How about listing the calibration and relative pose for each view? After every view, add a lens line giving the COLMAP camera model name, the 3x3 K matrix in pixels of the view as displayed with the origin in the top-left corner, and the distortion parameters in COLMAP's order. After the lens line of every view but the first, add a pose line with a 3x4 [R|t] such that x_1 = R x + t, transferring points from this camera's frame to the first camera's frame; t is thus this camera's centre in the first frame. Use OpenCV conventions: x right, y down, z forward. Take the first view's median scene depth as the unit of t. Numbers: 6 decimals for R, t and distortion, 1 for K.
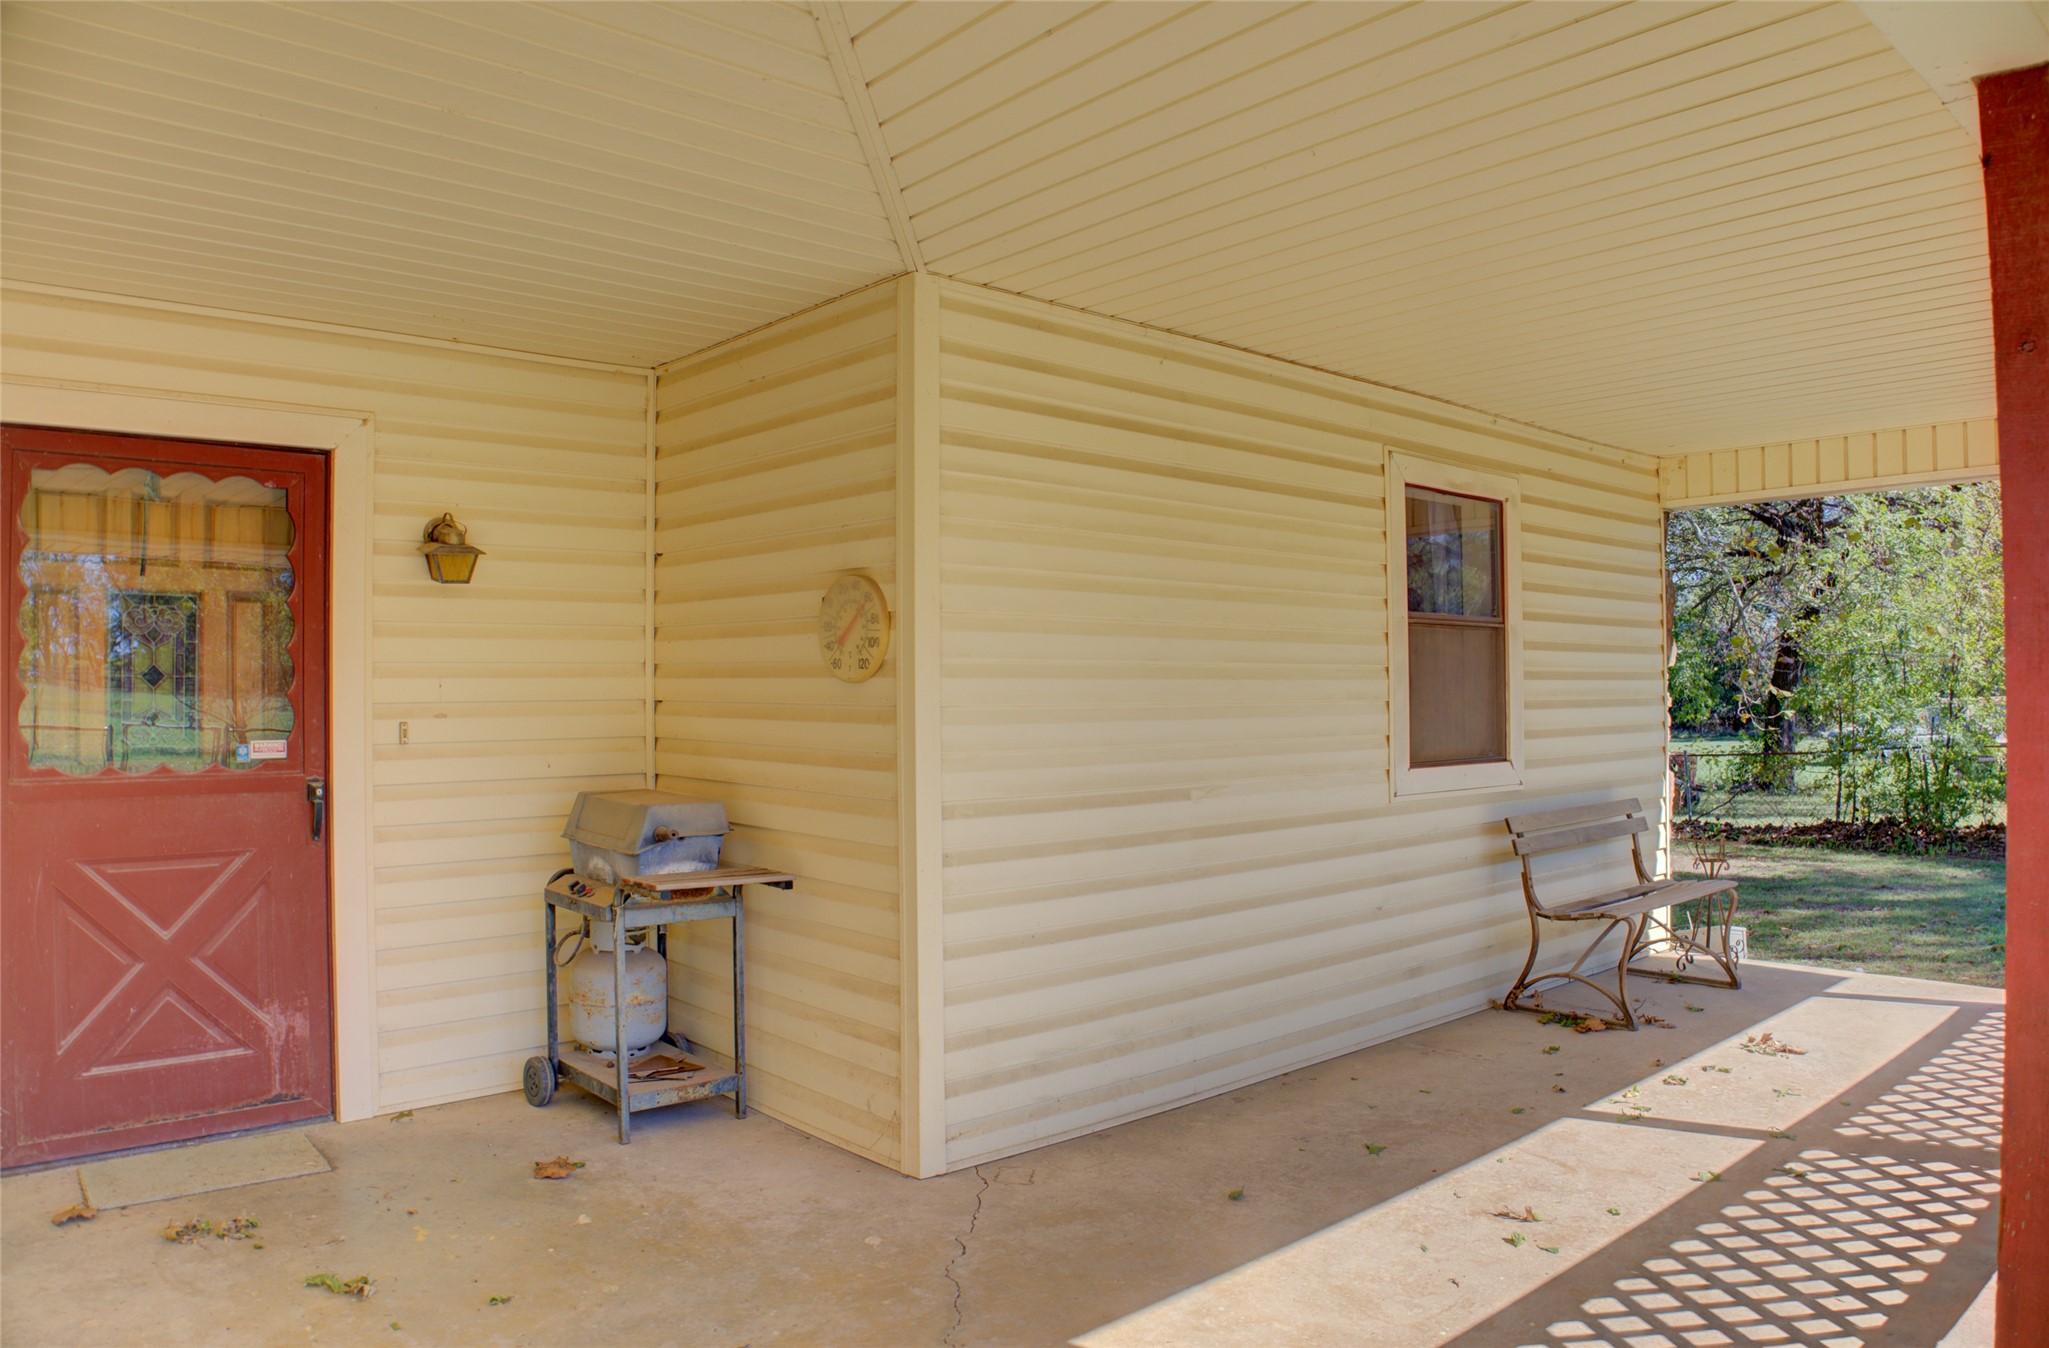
lens RADIAL K [[1417.4, 0, 1024.5], [0, 1417.4, 674.0], [0, 0, 1]] dist [-0.157307, 0.118425]
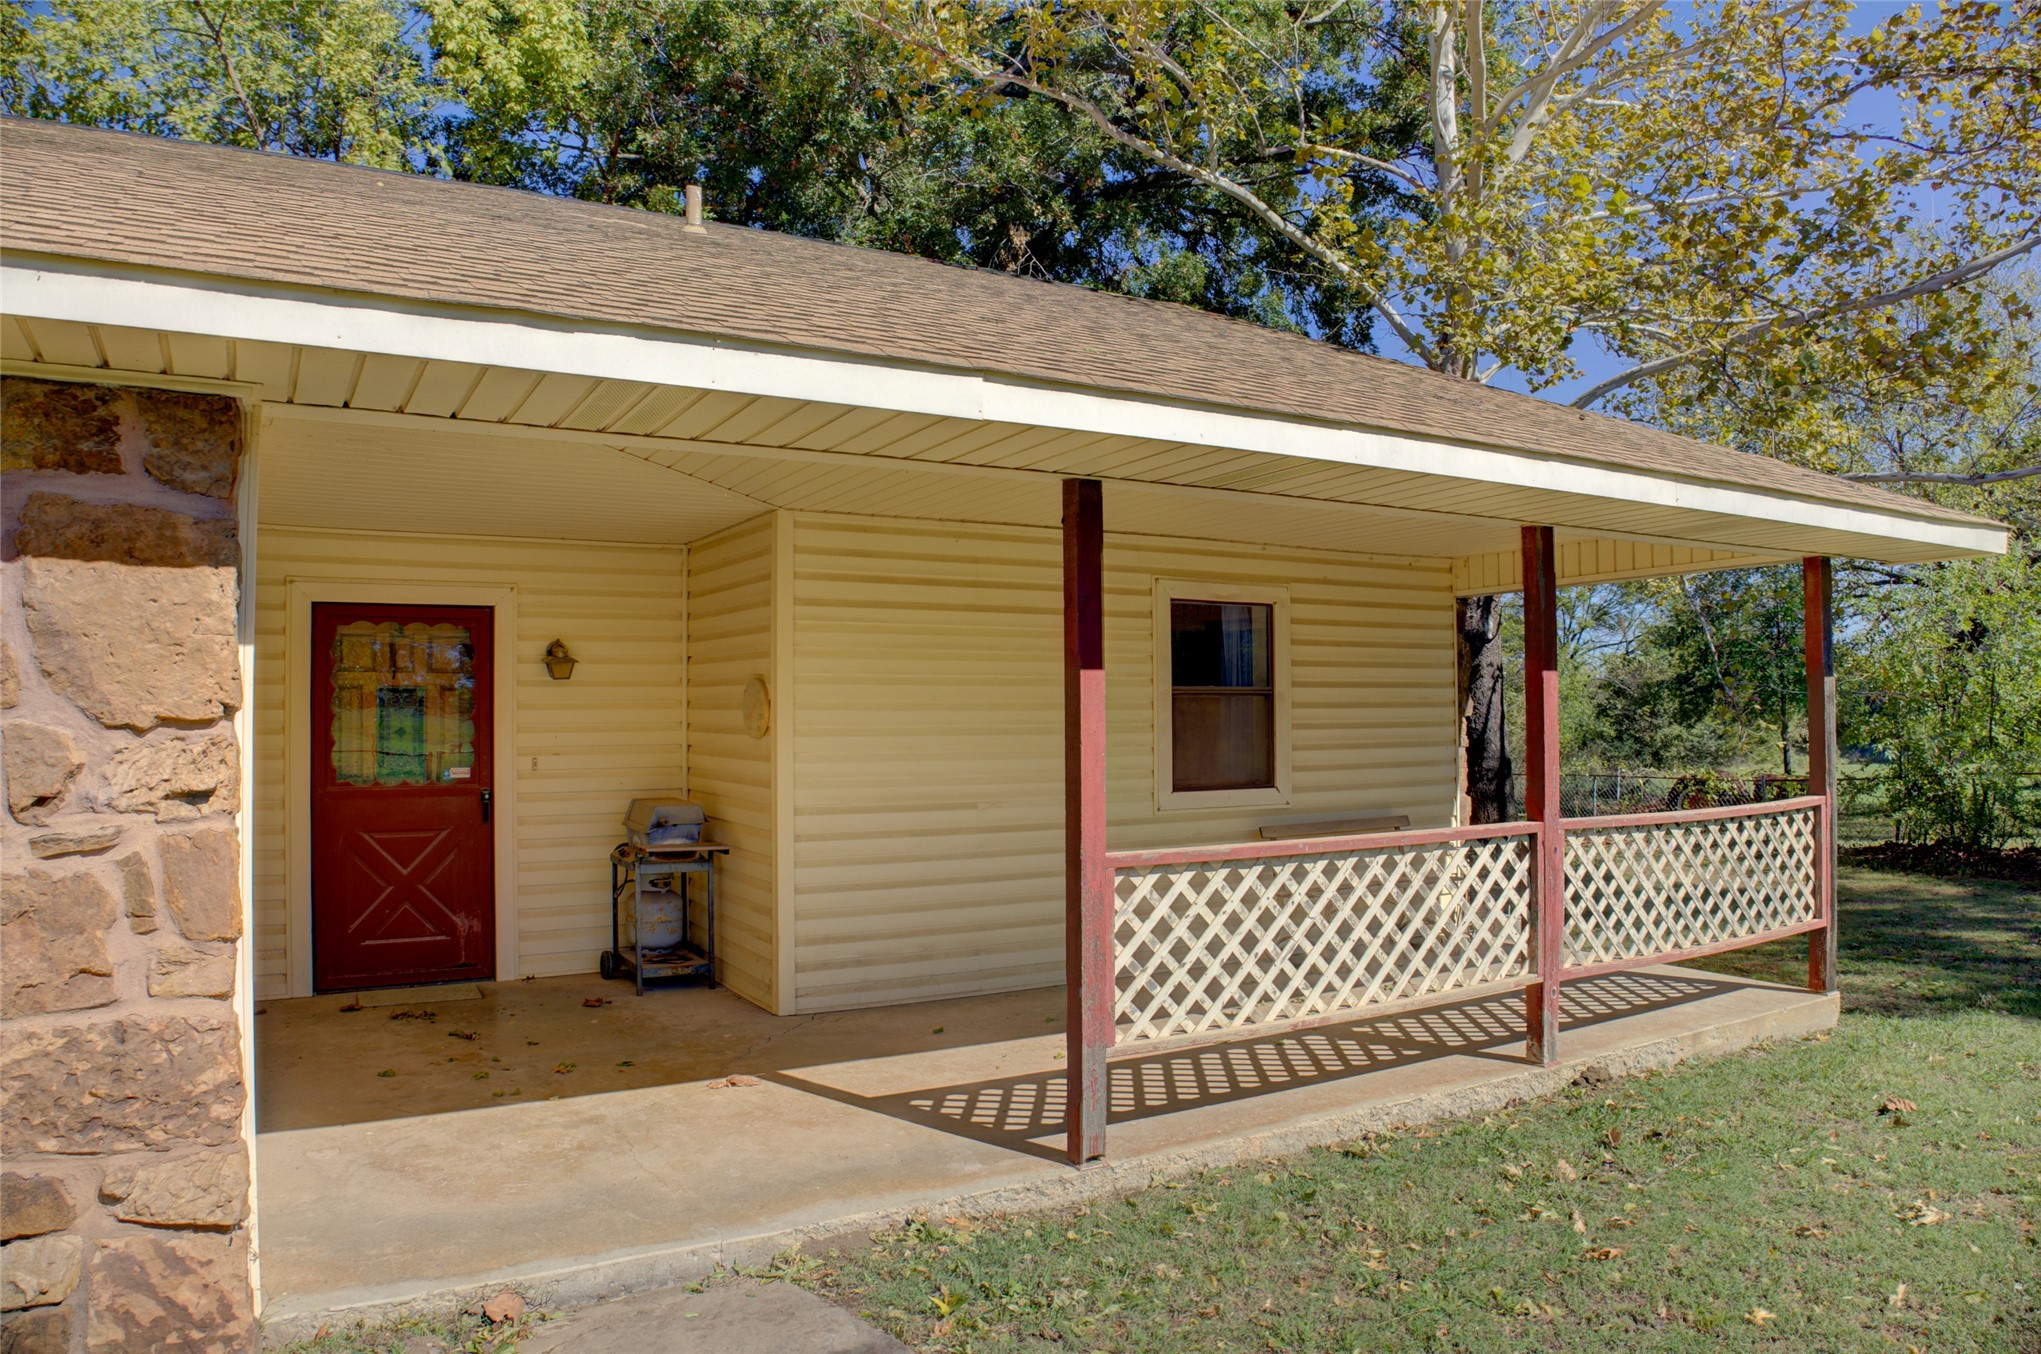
lens RADIAL K [[1395.2, 0, 1020.5], [0, 1395.2, 677.0], [0, 0, 1]] dist [-0.153516, 0.151577]
pose [[0.977373, -0.006360, -0.211425, 0.531683], [0.003304, 0.999885, -0.014804, -0.040712], [0.211495, 0.013770, 0.977282, -0.588587]]
